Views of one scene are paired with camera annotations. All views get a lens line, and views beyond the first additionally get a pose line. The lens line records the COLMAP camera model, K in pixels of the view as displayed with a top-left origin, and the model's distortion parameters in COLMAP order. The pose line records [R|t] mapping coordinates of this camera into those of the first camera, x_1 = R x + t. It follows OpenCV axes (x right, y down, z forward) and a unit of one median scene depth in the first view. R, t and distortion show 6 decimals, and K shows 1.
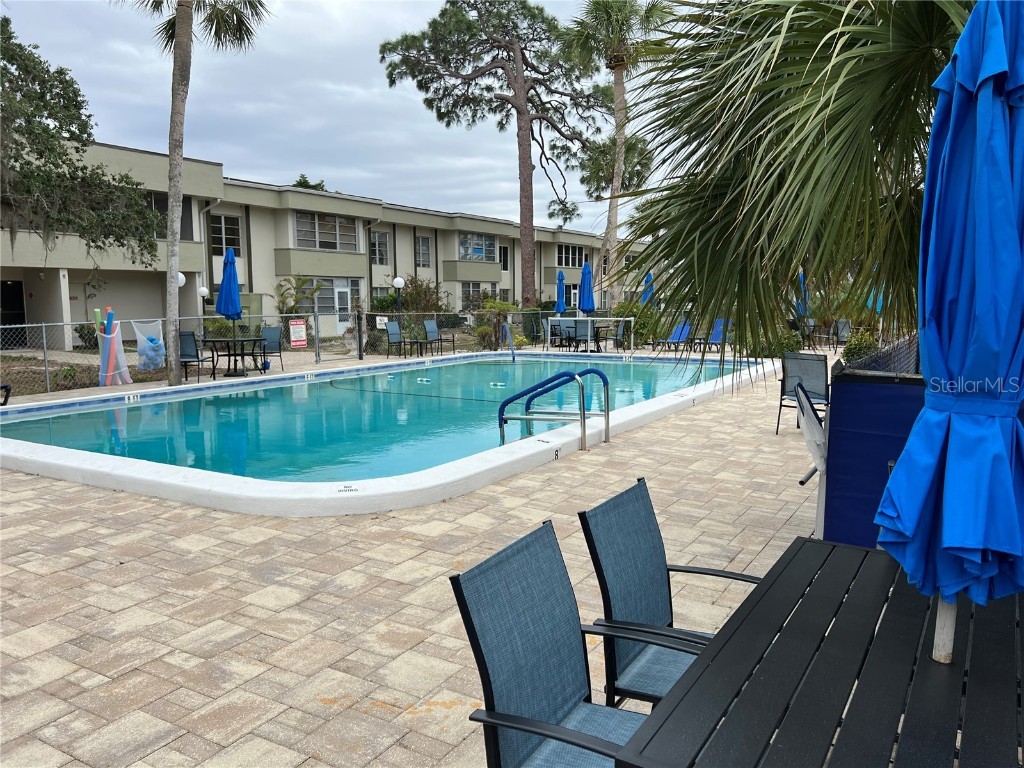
lens RADIAL K [[779.0, 0, 511.4], [0, 779.0, 390.0], [0, 0, 1]] dist [0.054363, -0.056921]
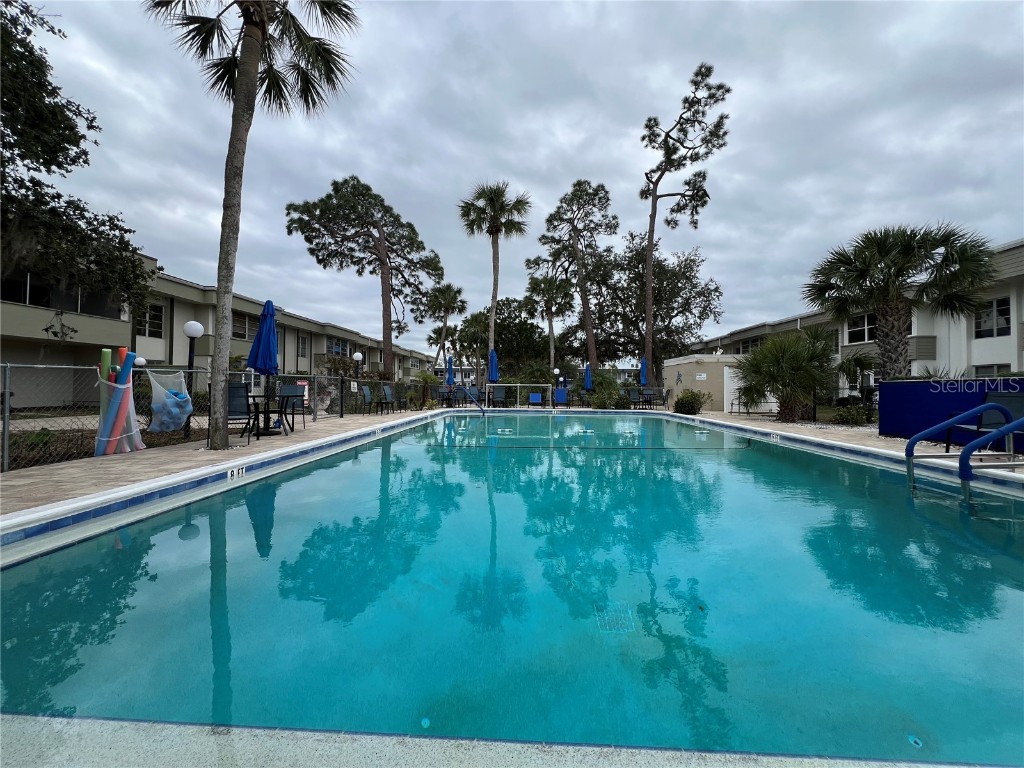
lens RADIAL K [[404.3, 0, 511.4], [0, 404.3, 383.7], [0, 0, 1]] dist [-0.002810, -0.000120]
pose [[0.886644, 0.016315, 0.462165, -0.120678], [0.042027, 0.992399, -0.115662, -0.003971], [-0.460539, 0.121974, 0.879219, 0.165444]]
